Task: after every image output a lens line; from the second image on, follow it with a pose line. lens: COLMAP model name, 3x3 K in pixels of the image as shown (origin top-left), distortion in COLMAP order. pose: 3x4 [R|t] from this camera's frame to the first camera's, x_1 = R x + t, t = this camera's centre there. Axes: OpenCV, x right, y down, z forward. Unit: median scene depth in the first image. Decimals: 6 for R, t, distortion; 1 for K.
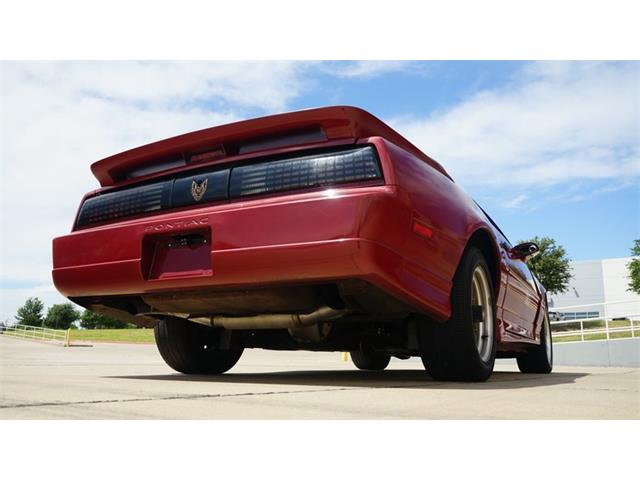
lens RADIAL K [[540.1, 0, 331.9], [0, 540.1, 243.6], [0, 0, 1]] dist [-0.005532, 0.018508]
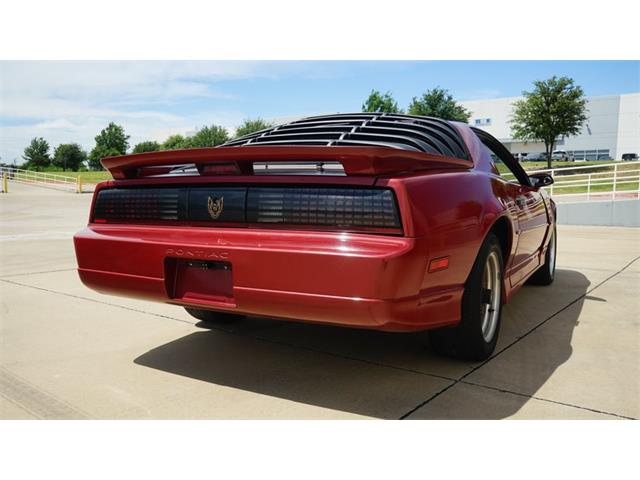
lens RADIAL K [[540.1, 0, 332.2], [0, 540.1, 244.0], [0, 0, 1]] dist [-0.005532, 0.018508]
pose [[0.999930, 0.000121, -0.011830, -0.015972], [0.003407, 0.954648, 0.297716, -0.276555], [0.011329, -0.297735, 0.954581, 0.027917]]
